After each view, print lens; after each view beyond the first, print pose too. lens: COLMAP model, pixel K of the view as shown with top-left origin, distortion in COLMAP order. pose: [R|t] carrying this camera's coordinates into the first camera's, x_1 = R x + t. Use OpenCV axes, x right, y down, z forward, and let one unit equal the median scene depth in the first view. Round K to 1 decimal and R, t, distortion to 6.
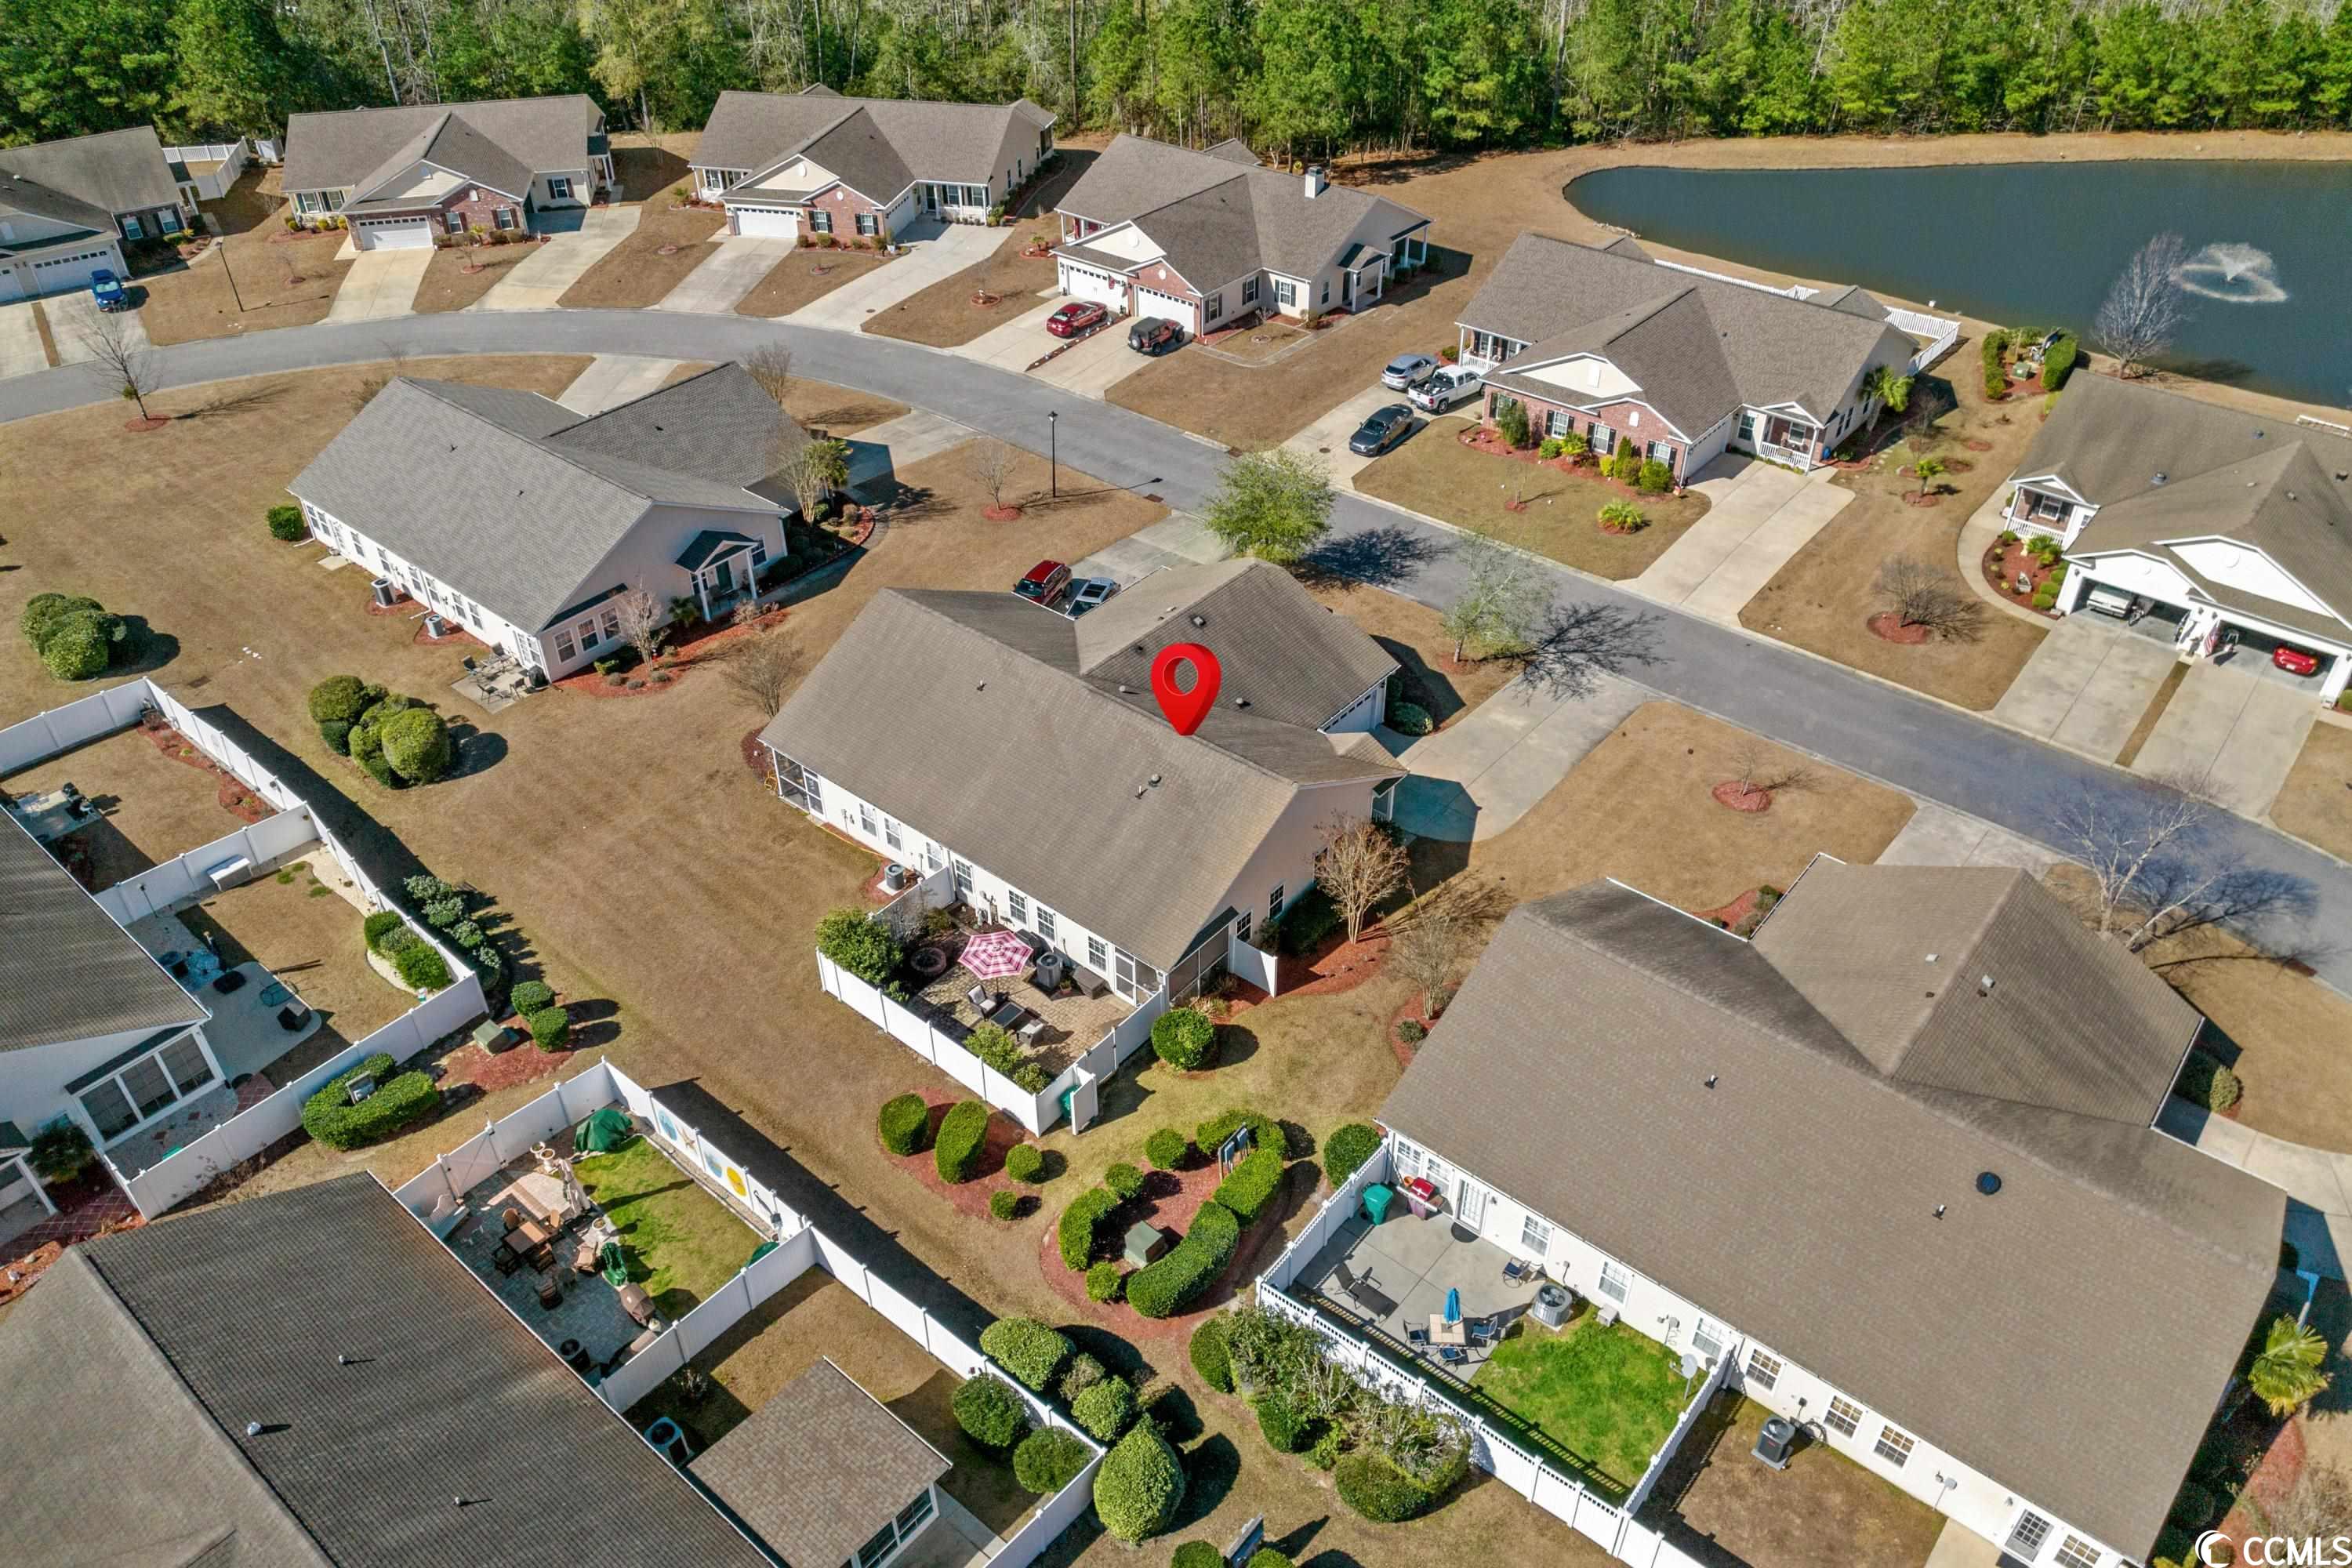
lens RADIAL K [[1659.3, 0, 1176.0], [0, 1659.3, 784.0], [0, 0, 1]] dist [-0.004252, -0.001929]
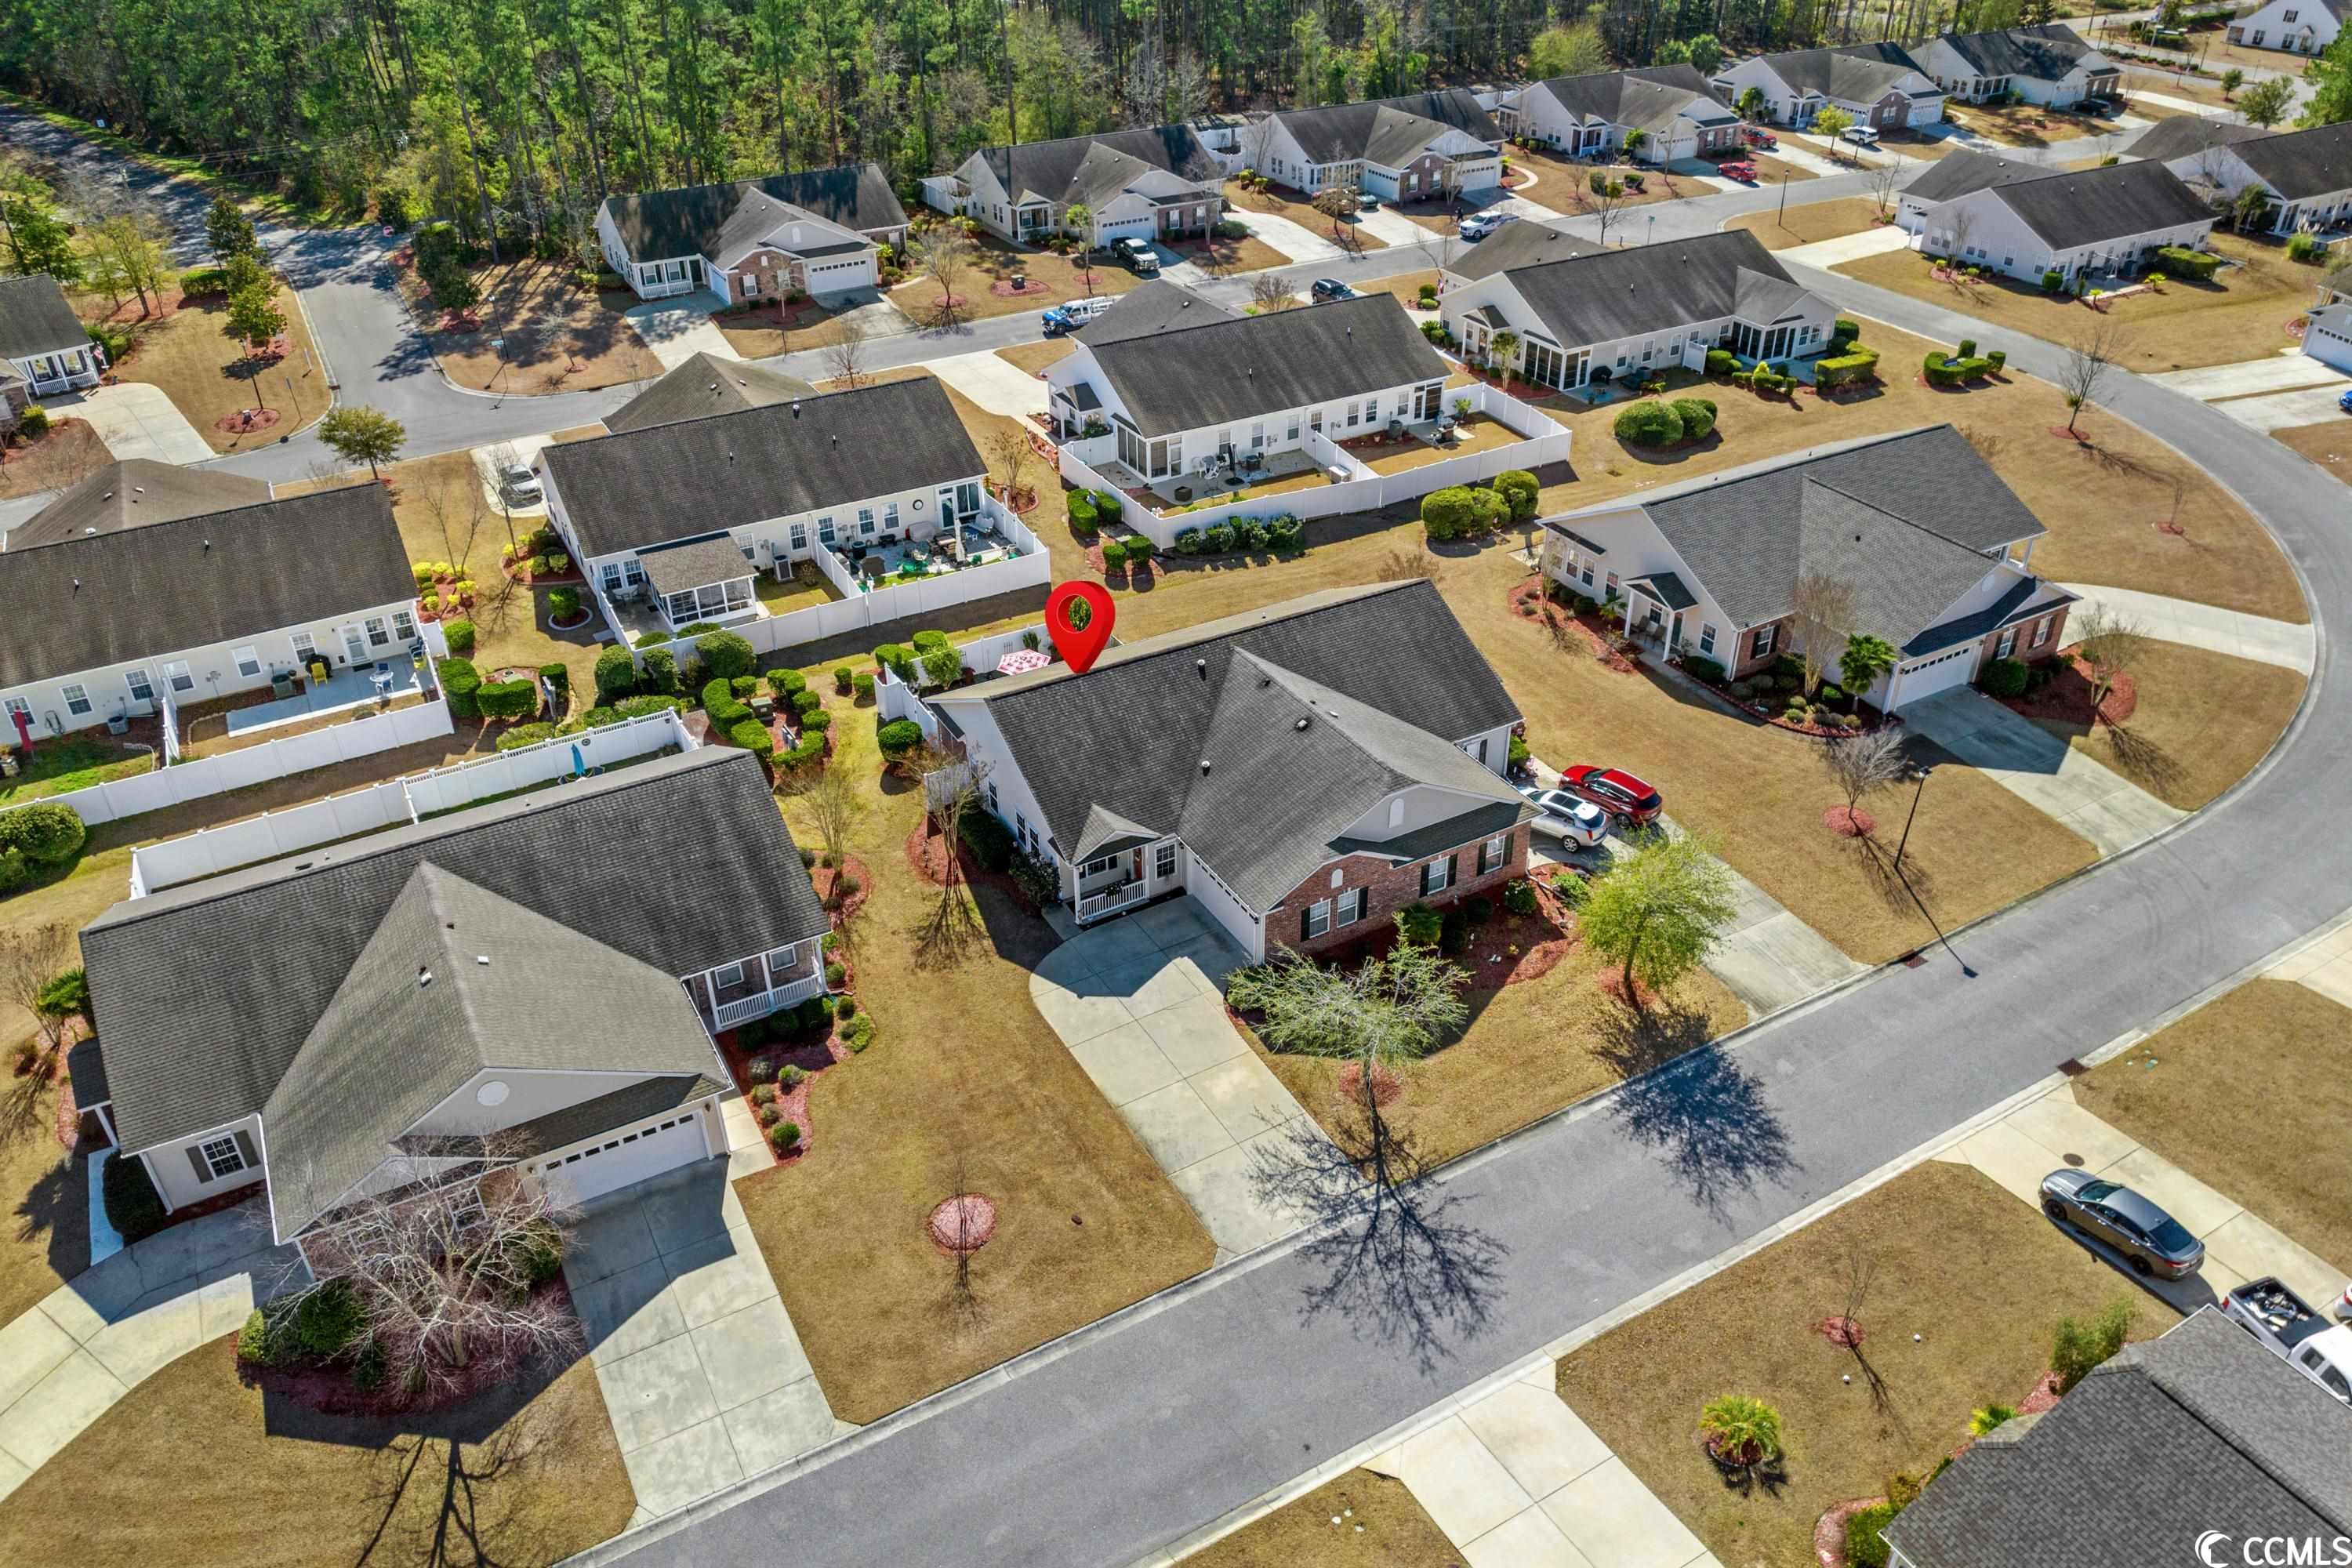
lens RADIAL K [[1659.3, 0, 1176.0], [0, 1659.3, 784.0], [0, 0, 1]] dist [-0.004252, -0.001929]
pose [[-0.351566, 0.517863, -0.779884, 0.641584], [-0.562630, 0.548949, 0.618145, -0.502449], [0.748231, 0.656105, 0.098373, 0.698823]]
